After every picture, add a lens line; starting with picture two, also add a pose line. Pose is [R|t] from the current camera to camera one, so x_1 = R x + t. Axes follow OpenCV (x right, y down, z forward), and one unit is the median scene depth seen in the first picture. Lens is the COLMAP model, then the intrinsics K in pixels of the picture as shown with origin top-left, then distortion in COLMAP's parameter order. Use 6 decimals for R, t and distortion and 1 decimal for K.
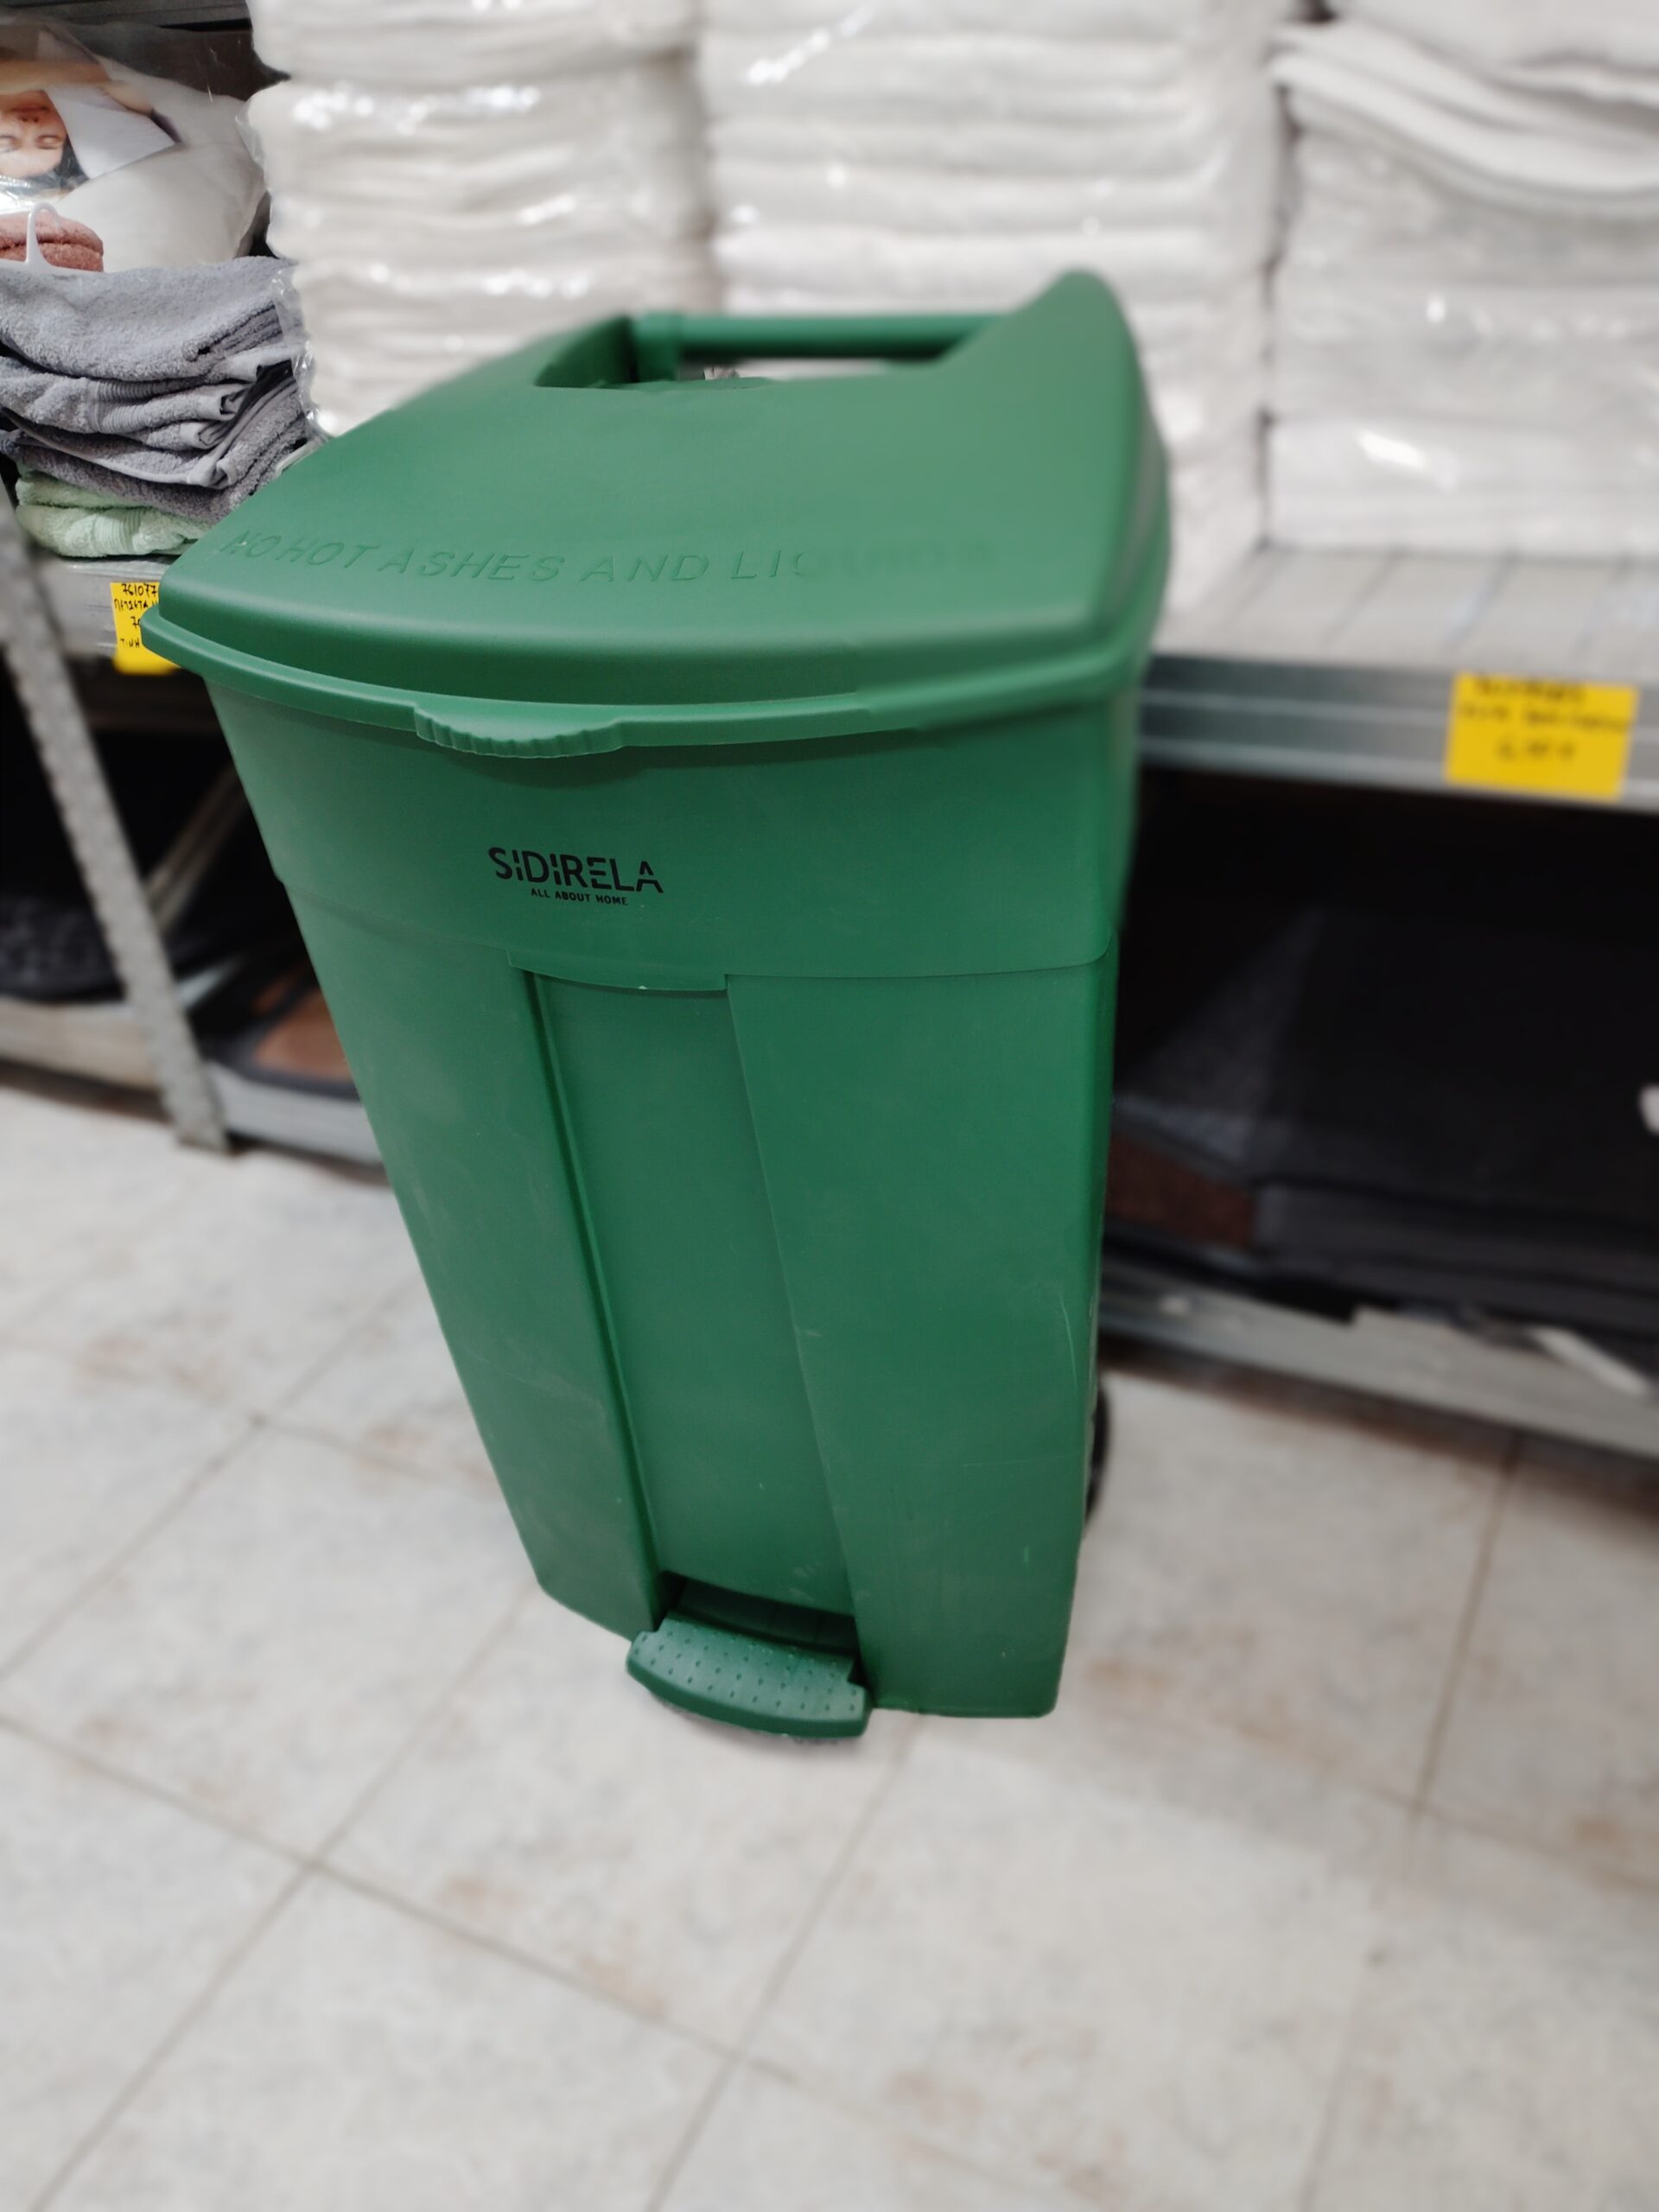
lens RADIAL K [[1849.2, 0, 847.3], [0, 1849.2, 1095.4], [0, 0, 1]] dist [0.064946, -0.087241]
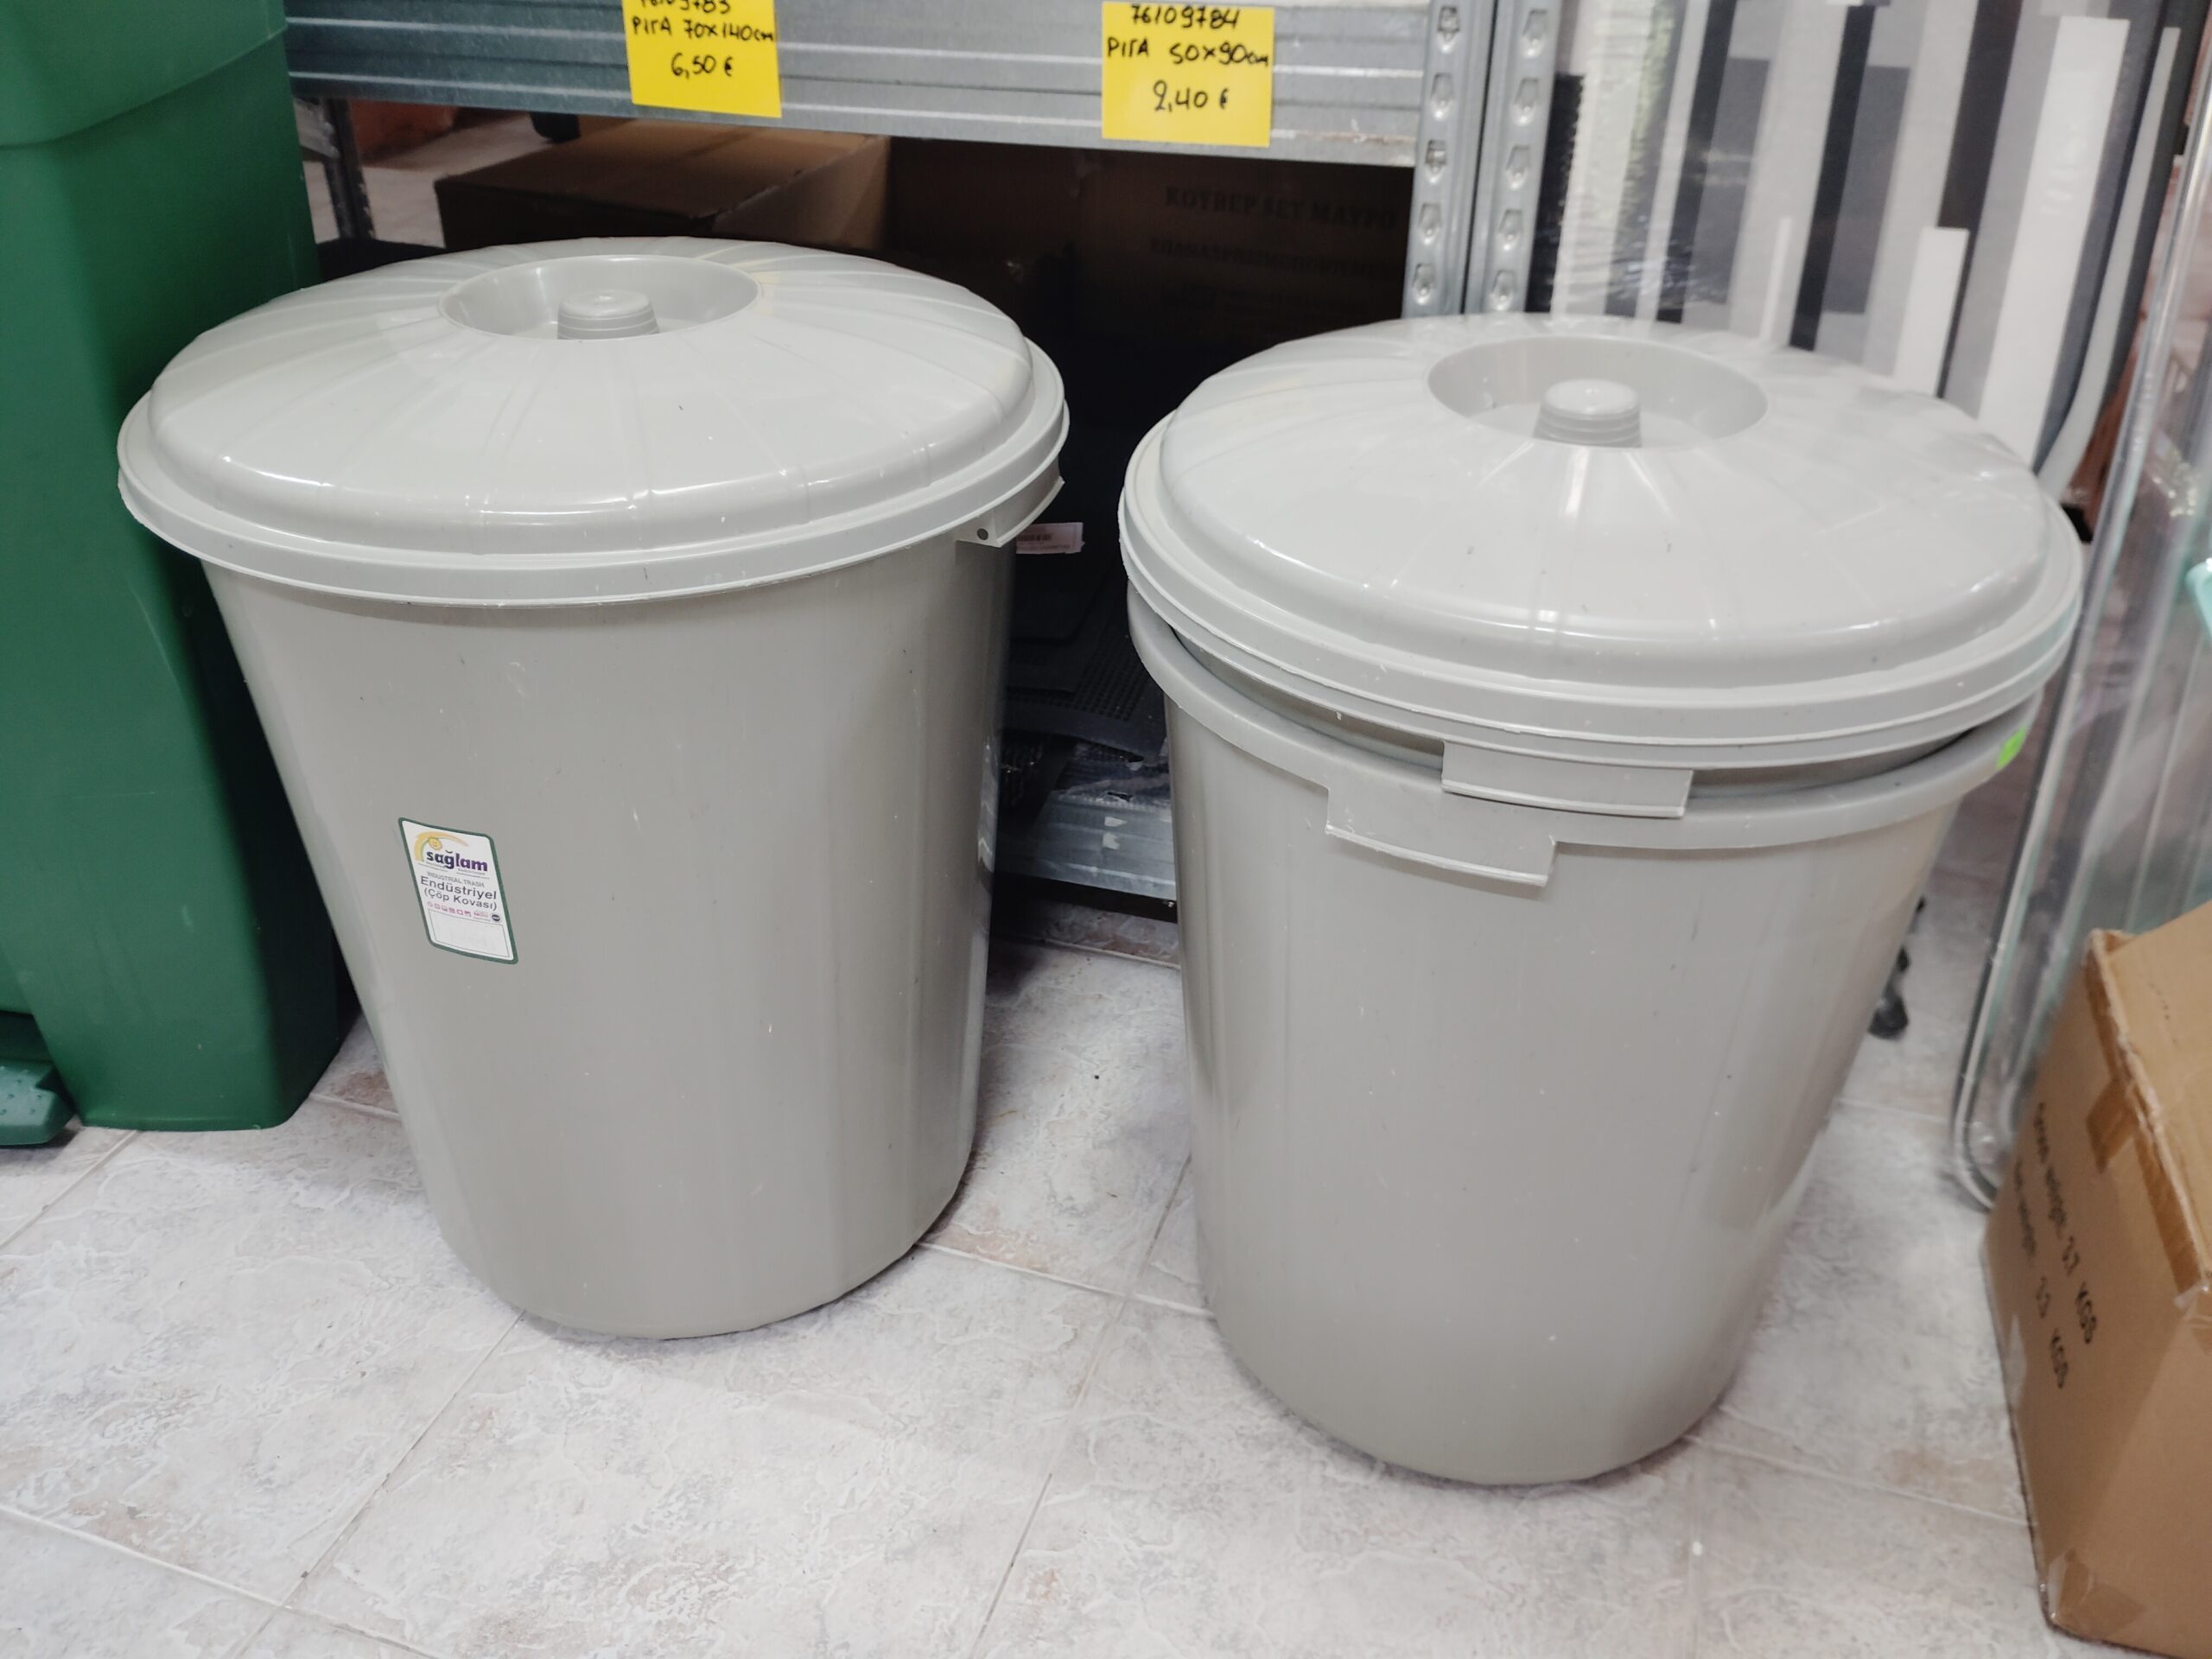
lens RADIAL K [[1849.2, 0, 1110.1], [0, 1849.2, 814.6], [0, 0, 1]] dist [0.064946, -0.087241]
pose [[0.986361, 0.008379, 0.164382, 0.370855], [-0.001942, 0.999226, -0.039279, 0.219474], [-0.164583, 0.038424, 0.985614, 0.000775]]
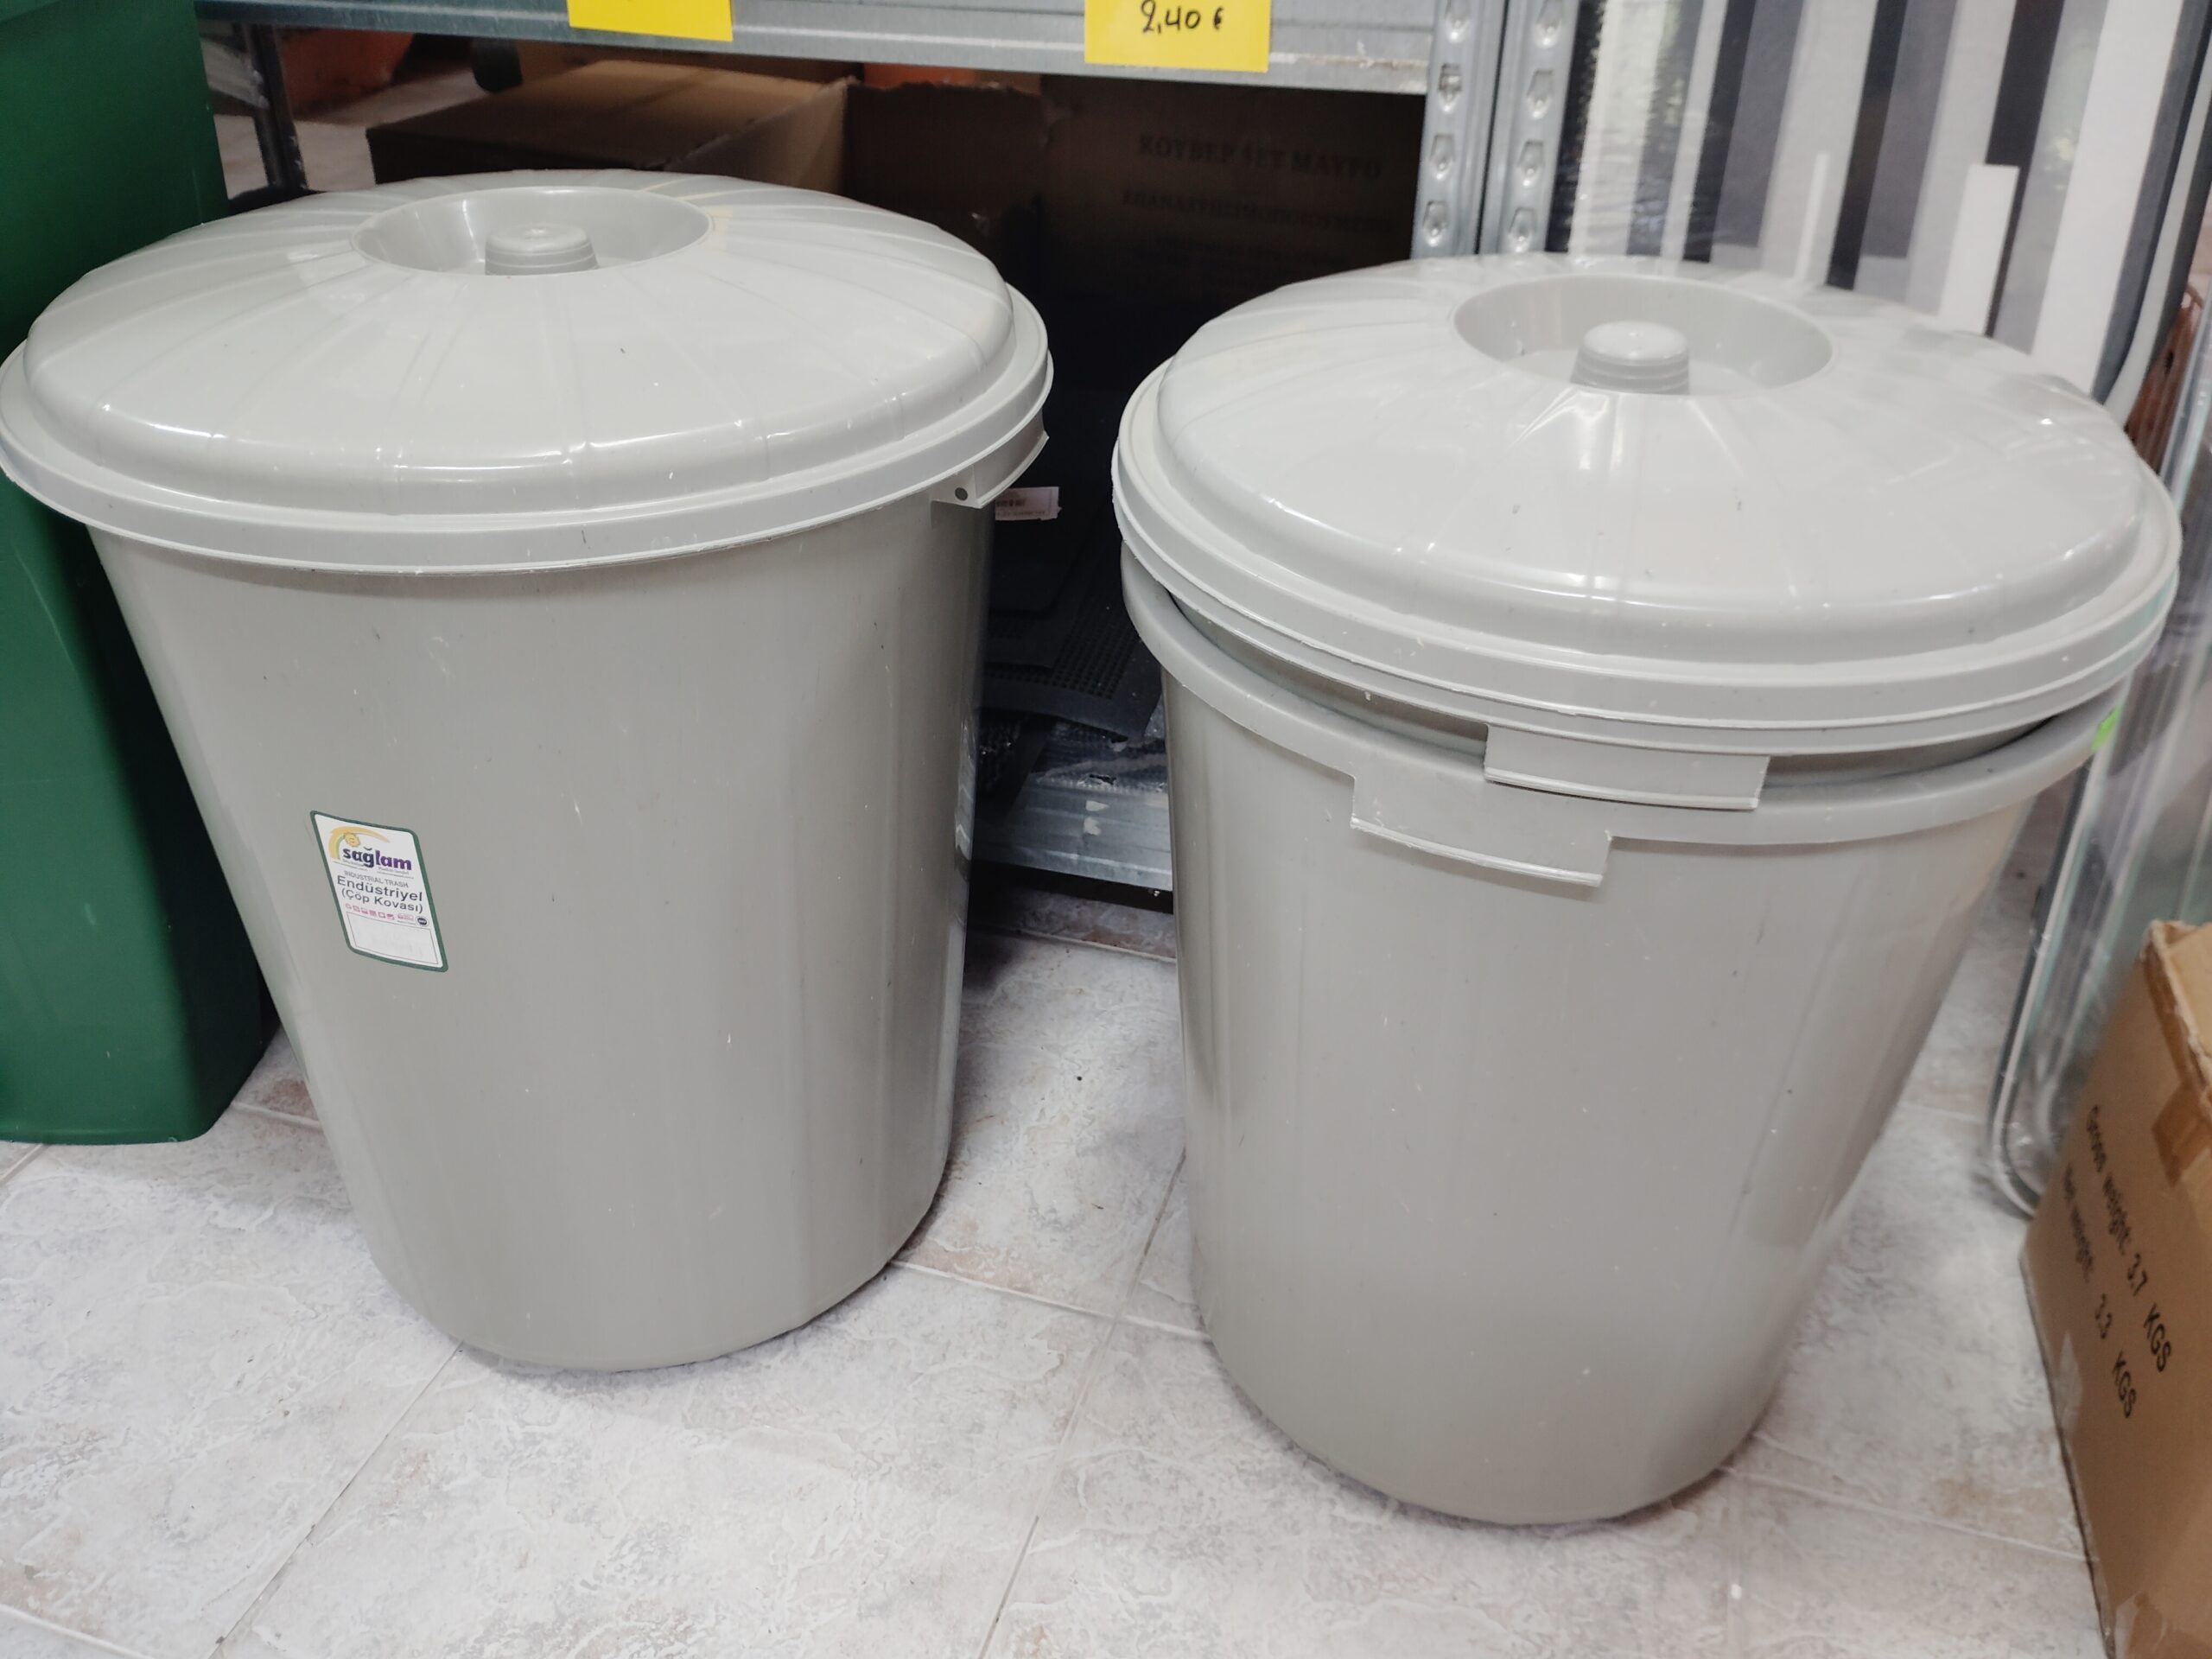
lens RADIAL K [[1849.2, 0, 1105.1], [0, 1849.2, 814.1], [0, 0, 1]] dist [0.064946, -0.087241]
pose [[0.982926, 0.001667, 0.183993, 0.369758], [0.002941, 0.999689, -0.024765, 0.211353], [-0.183977, 0.024883, 0.982616, 0.064656]]
